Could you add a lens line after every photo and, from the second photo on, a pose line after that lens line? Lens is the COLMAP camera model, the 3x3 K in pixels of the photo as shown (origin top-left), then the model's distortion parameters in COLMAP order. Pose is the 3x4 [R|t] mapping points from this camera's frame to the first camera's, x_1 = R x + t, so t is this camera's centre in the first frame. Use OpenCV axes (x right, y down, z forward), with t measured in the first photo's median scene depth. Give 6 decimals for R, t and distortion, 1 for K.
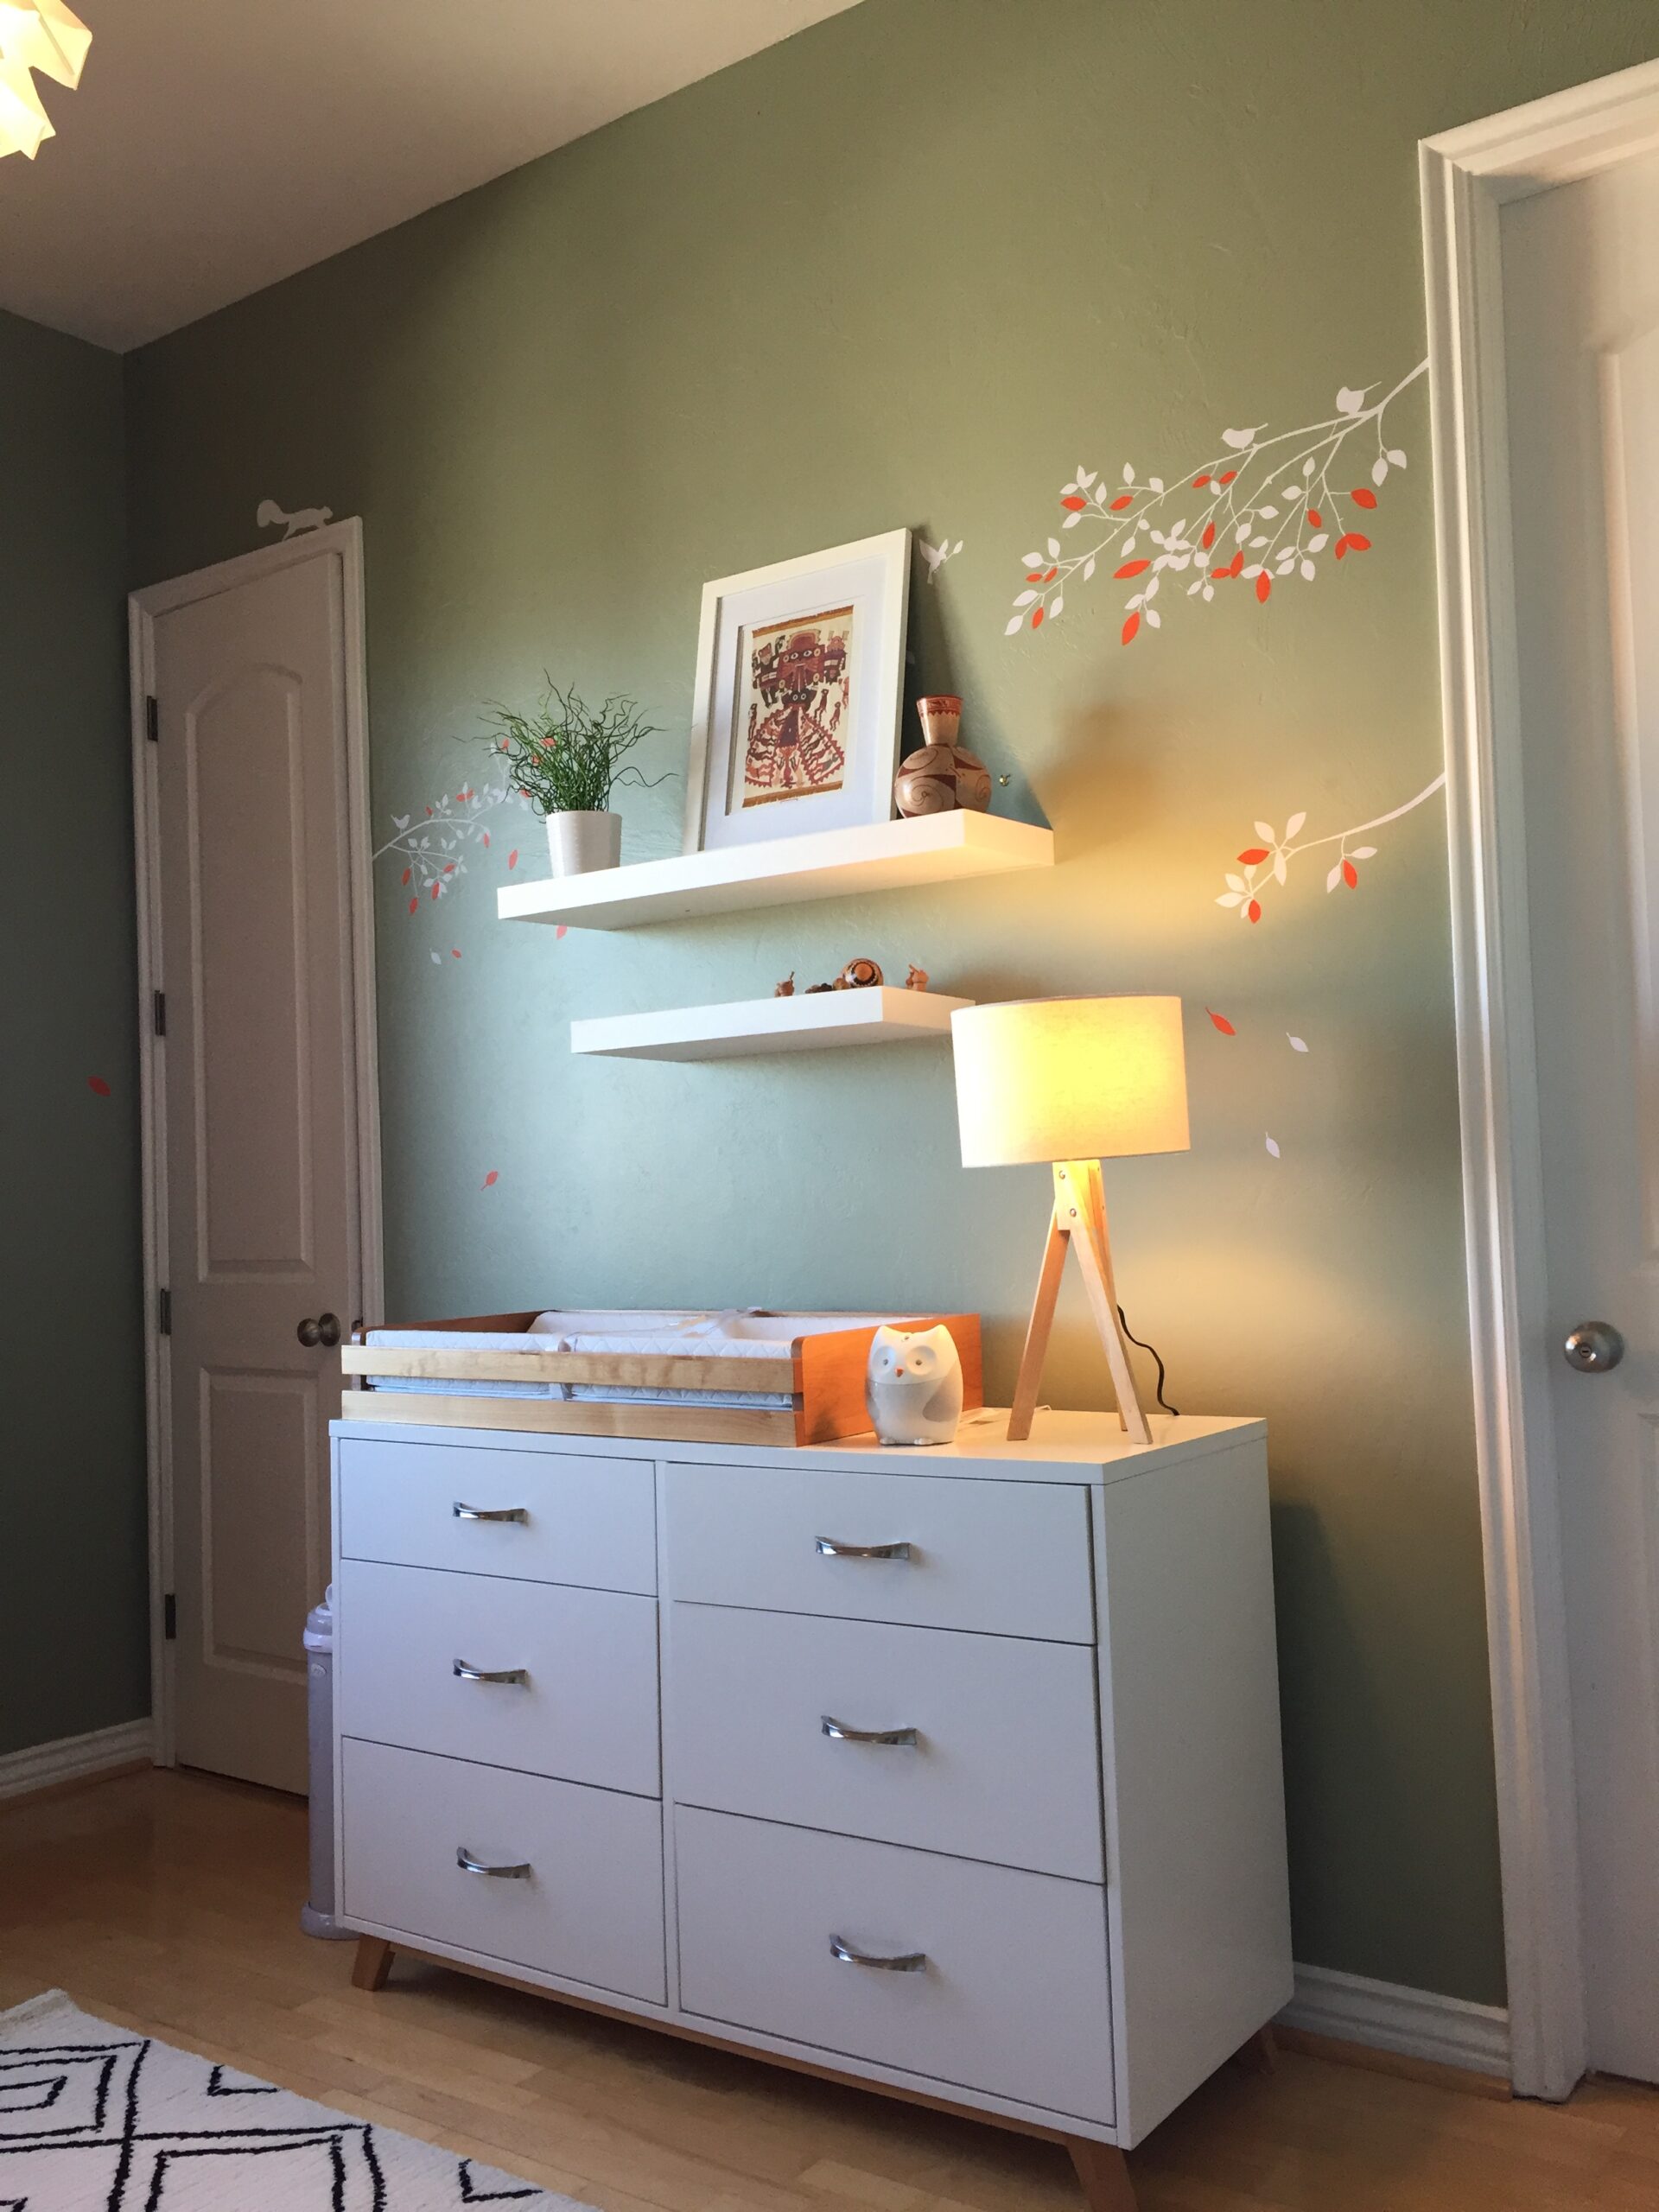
lens RADIAL K [[1869.7, 0, 832.6], [0, 1869.7, 1128.4], [0, 0, 1]] dist [0.085899, -0.122624]
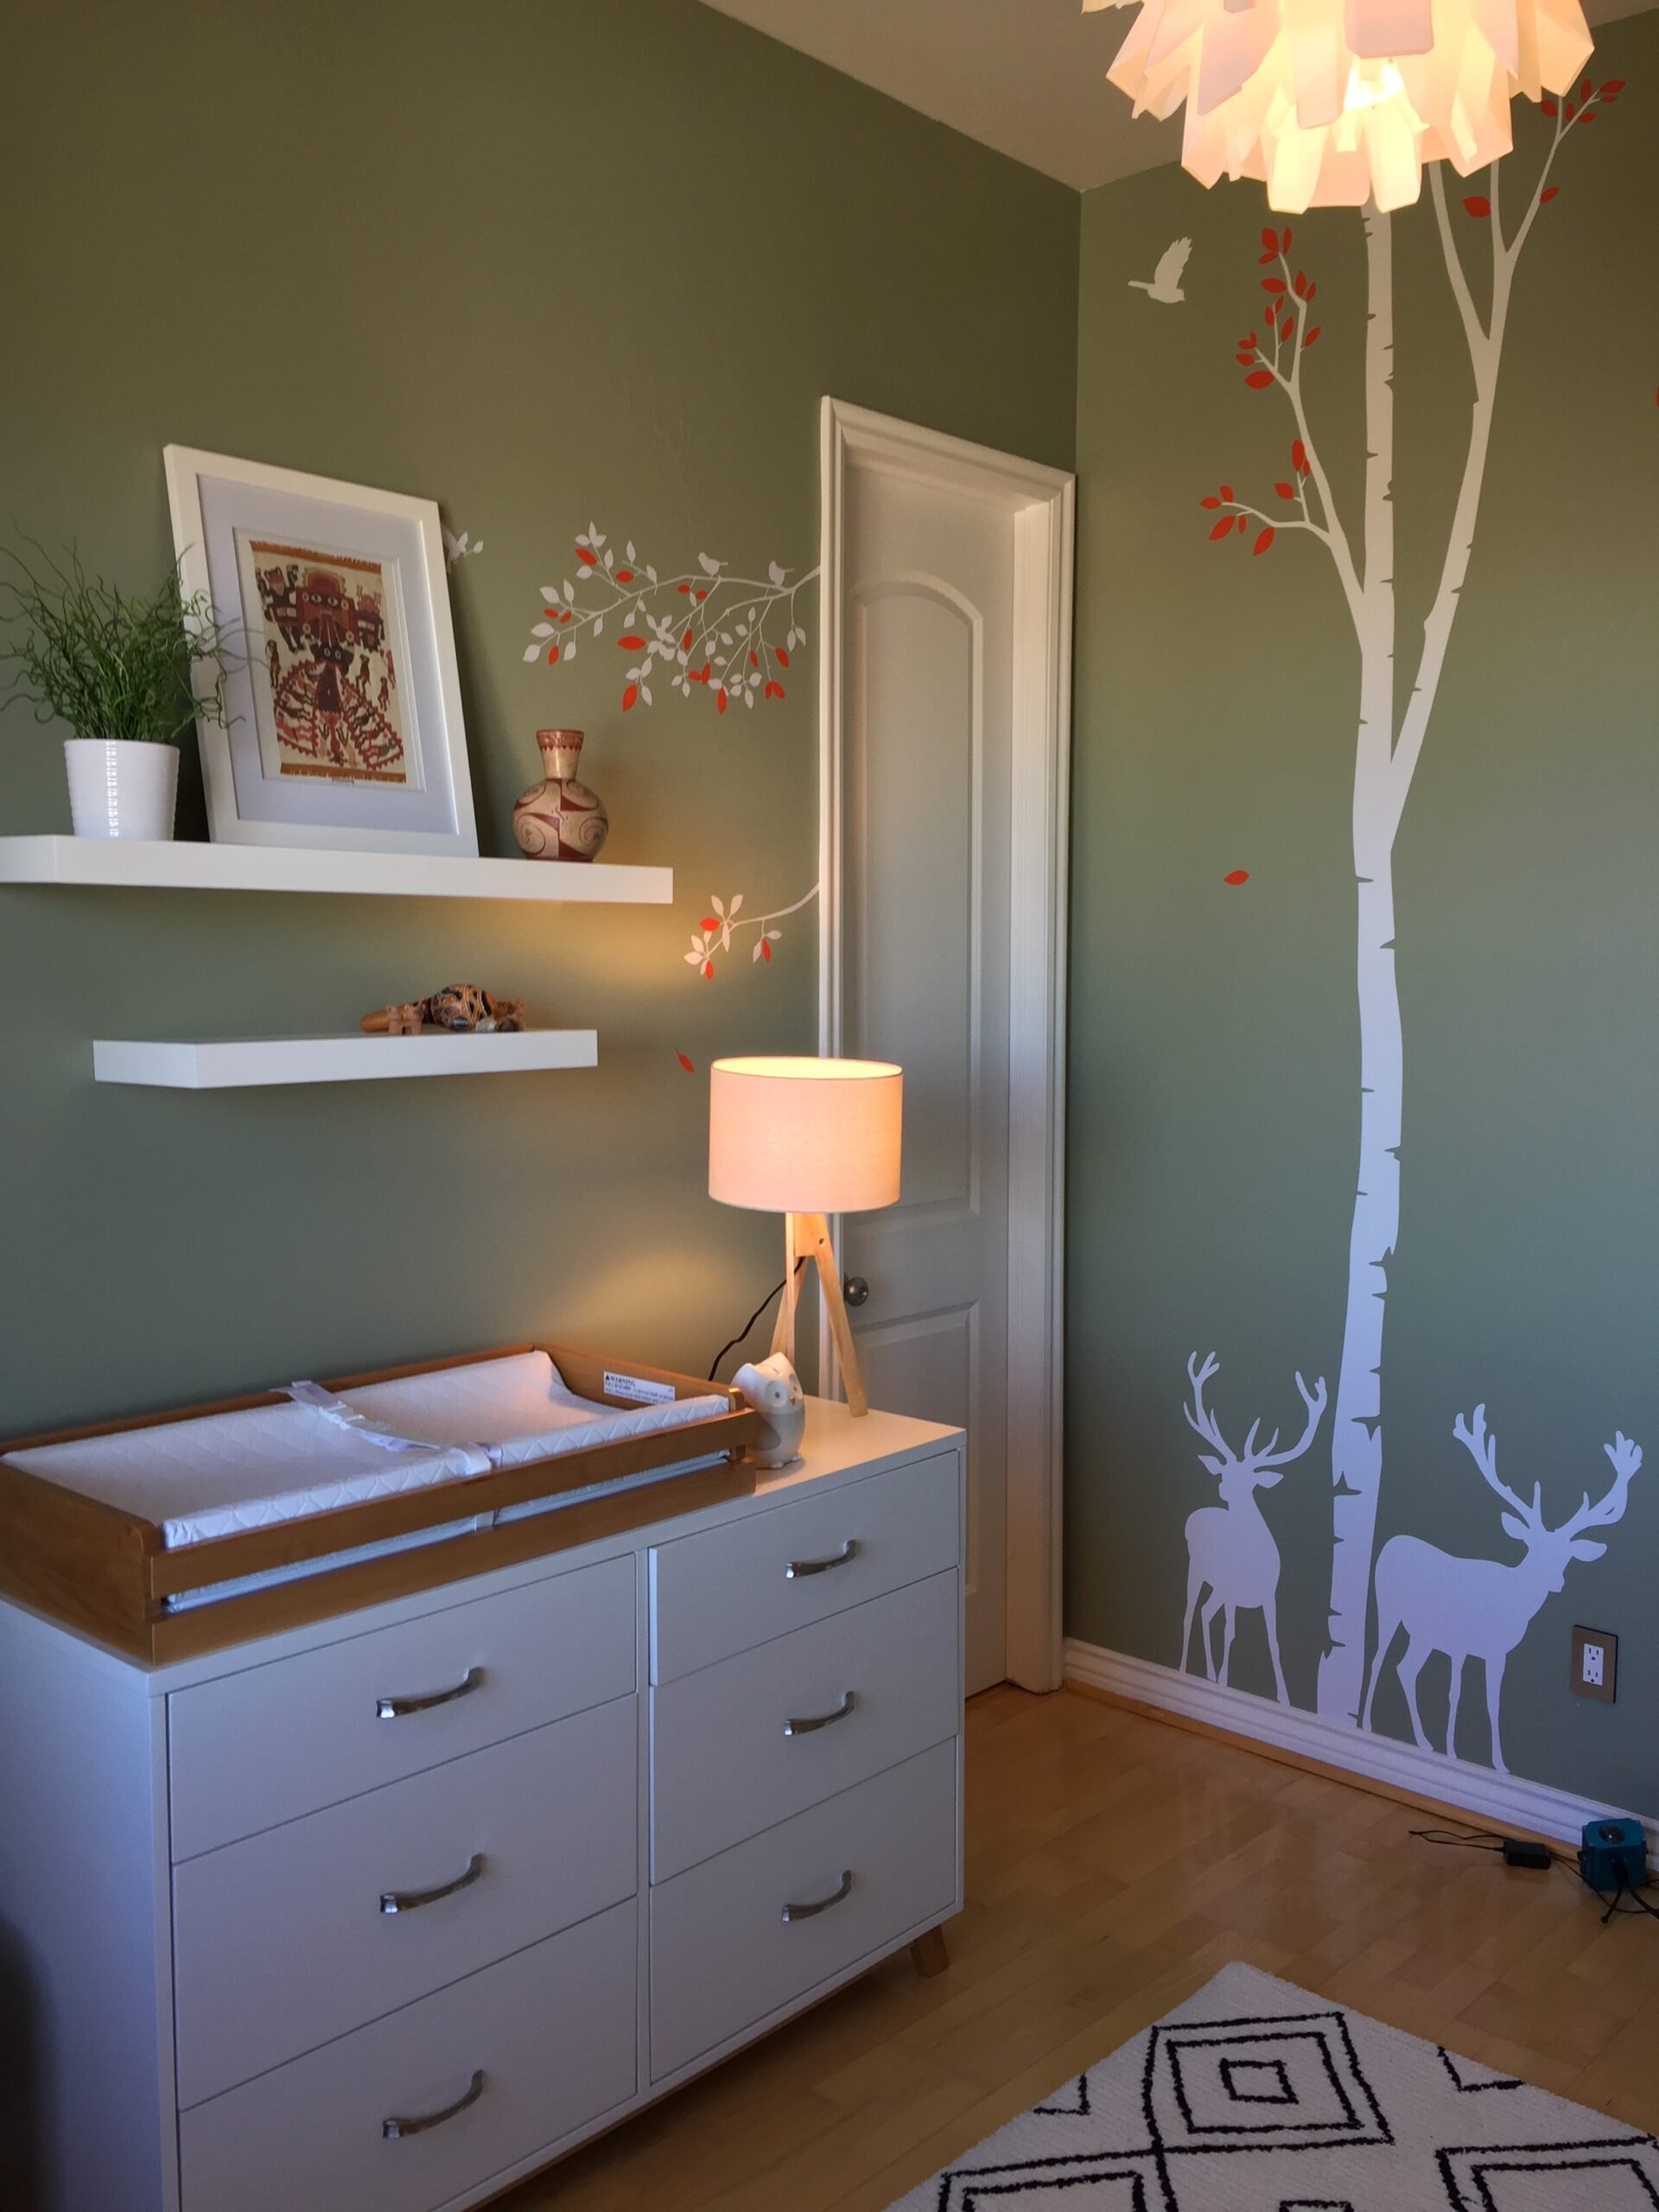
lens RADIAL K [[1869.7, 0, 832.6], [0, 1869.7, 1128.4], [0, 0, 1]] dist [0.085899, -0.122624]
pose [[0.129705, -0.061052, 0.989671, -0.892933], [-0.045268, 0.996697, 0.067418, -0.091521], [-0.990519, -0.053545, 0.126513, 0.707659]]
